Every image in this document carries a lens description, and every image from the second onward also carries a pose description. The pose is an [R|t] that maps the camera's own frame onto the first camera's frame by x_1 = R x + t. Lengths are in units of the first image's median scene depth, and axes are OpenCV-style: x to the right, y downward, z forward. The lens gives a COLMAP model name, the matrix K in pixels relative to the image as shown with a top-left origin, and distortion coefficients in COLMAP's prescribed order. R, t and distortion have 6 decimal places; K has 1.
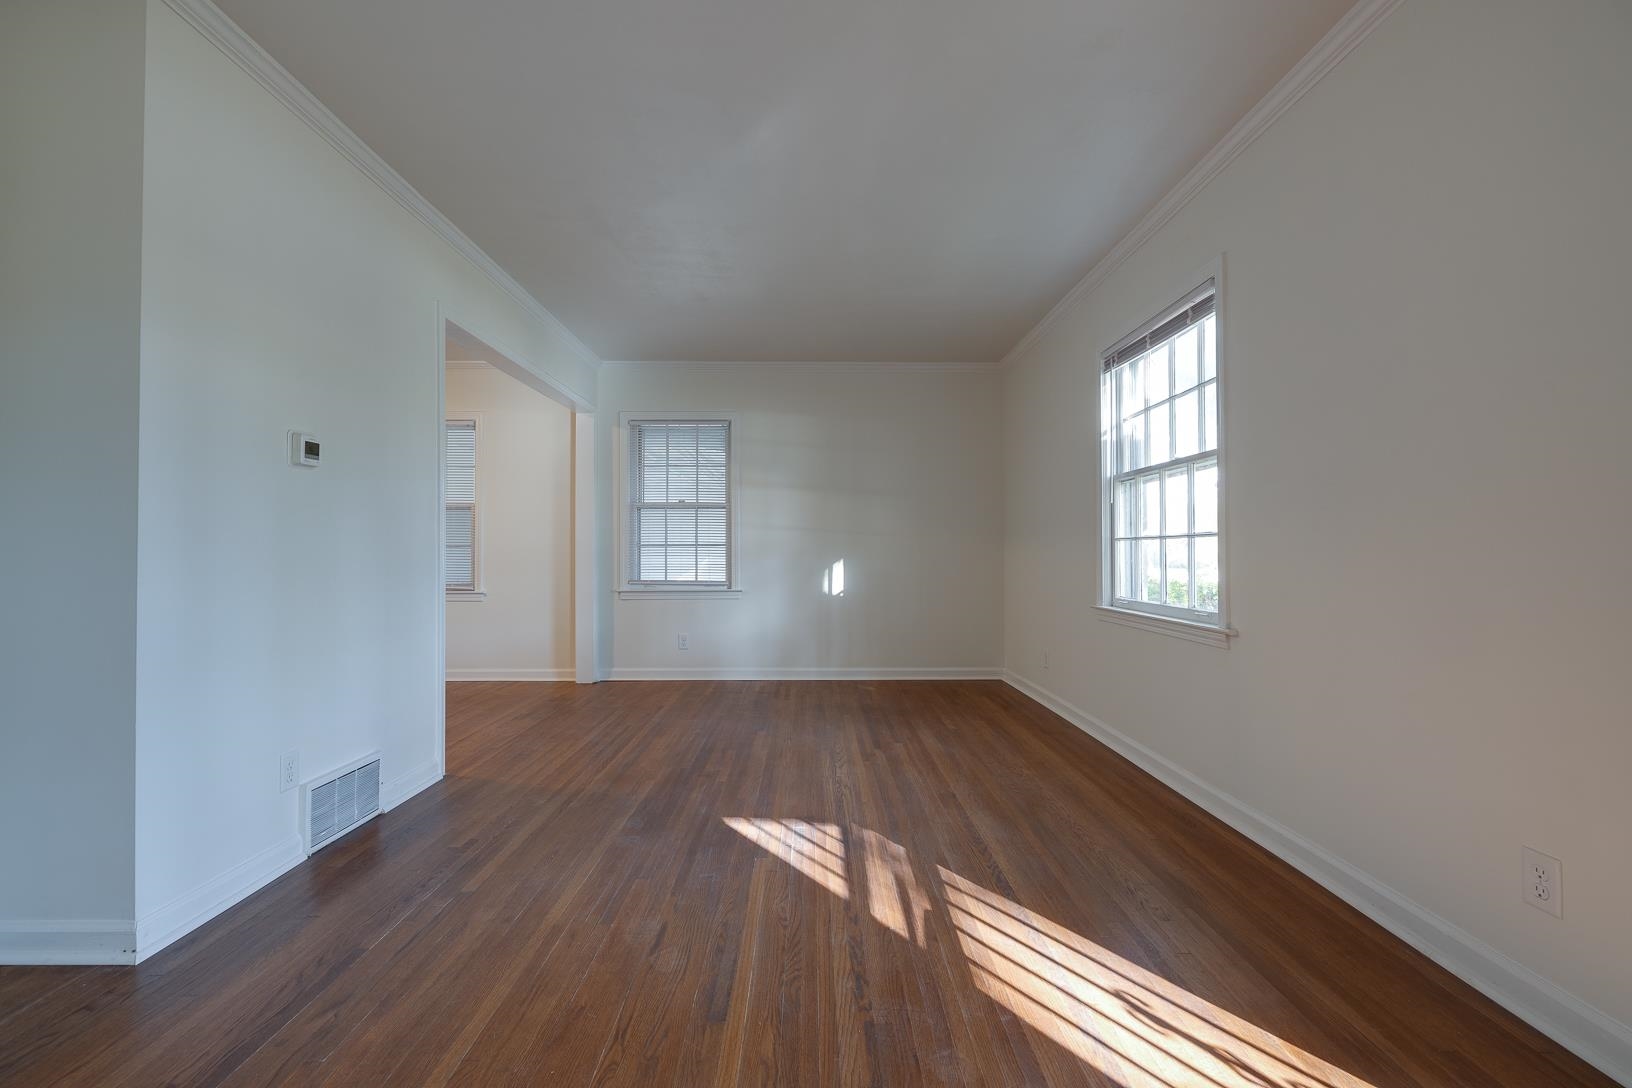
lens RADIAL K [[675.7, 0, 812.6], [0, 675.7, 543.7], [0, 0, 1]] dist [-0.013584, 0.000159]
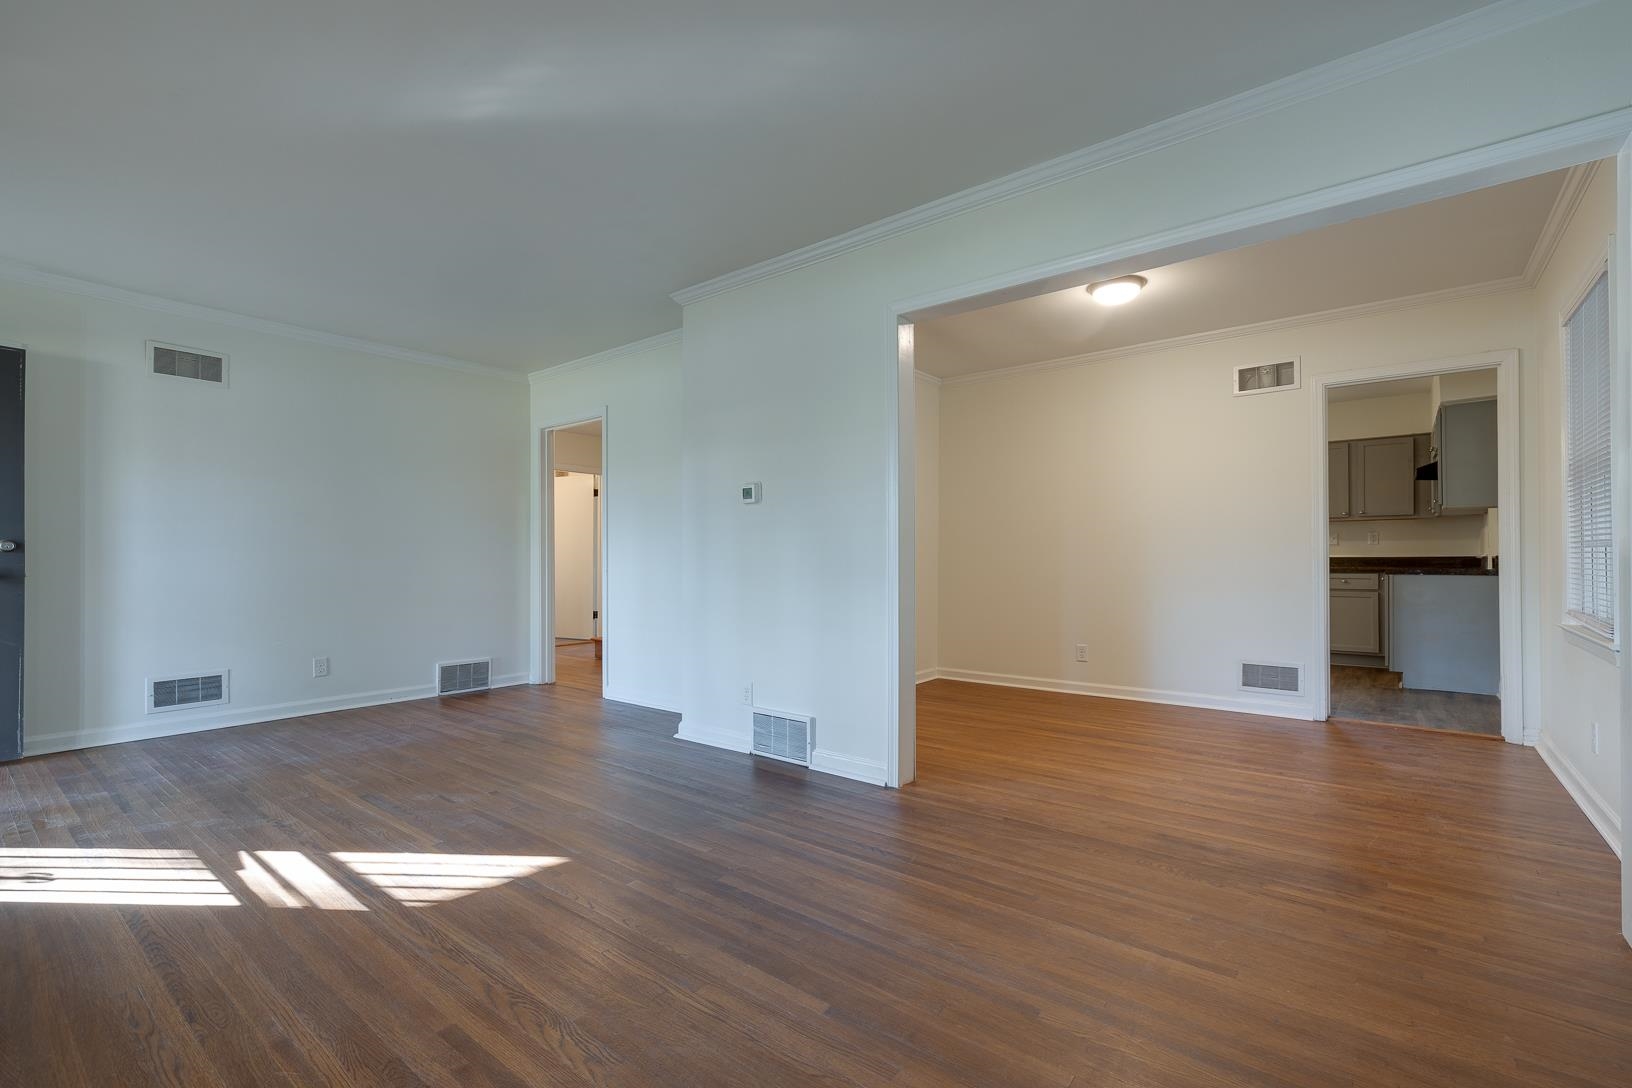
lens RADIAL K [[718.3, 0, 836.4], [0, 718.3, 549.0], [0, 0, 1]] dist [0.014852, -0.000115]
pose [[-0.615365, -0.005405, -0.788224, 0.314561], [0.015680, 0.999695, -0.019097, 0.021762], [0.788087, -0.024111, -0.615092, 1.576512]]
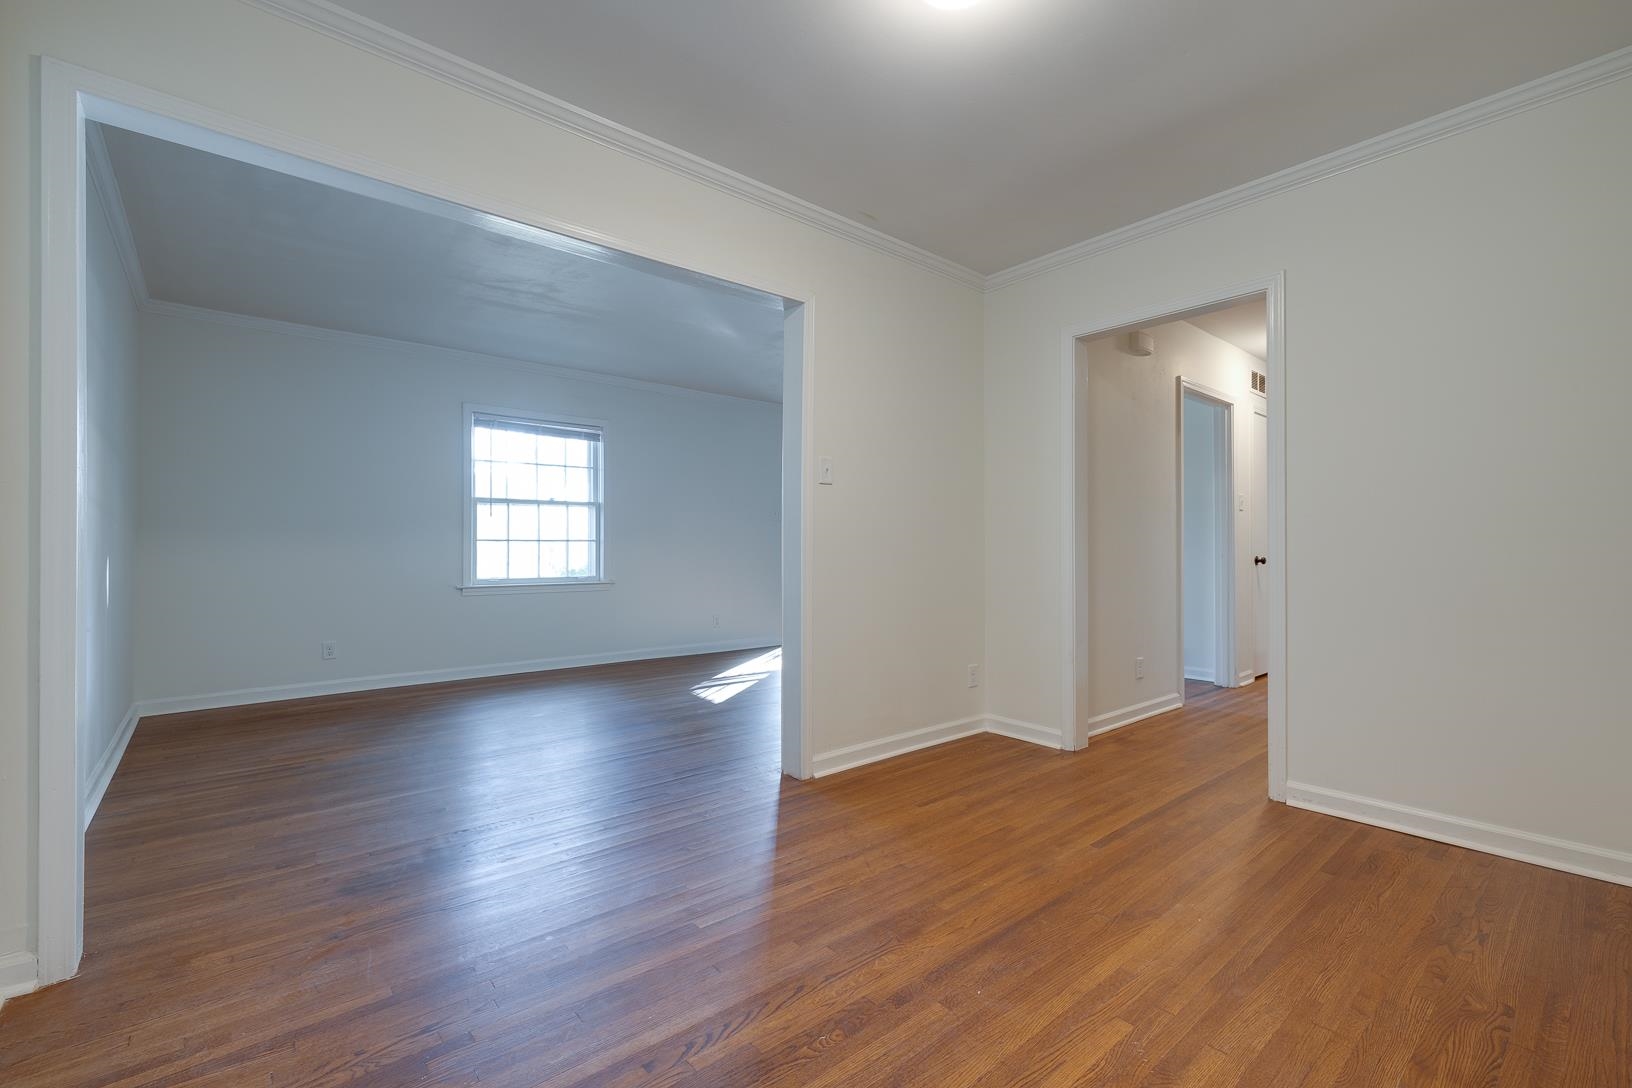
lens RADIAL K [[718.3, 0, 836.4], [0, 718.3, 549.0], [0, 0, 1]] dist [0.014852, -0.000115]
pose [[-0.643415, 0.000636, 0.765517, -1.491367], [-0.012672, 0.999854, -0.011482, 0.026070], [-0.765413, -0.017088, -0.643313, 1.636492]]
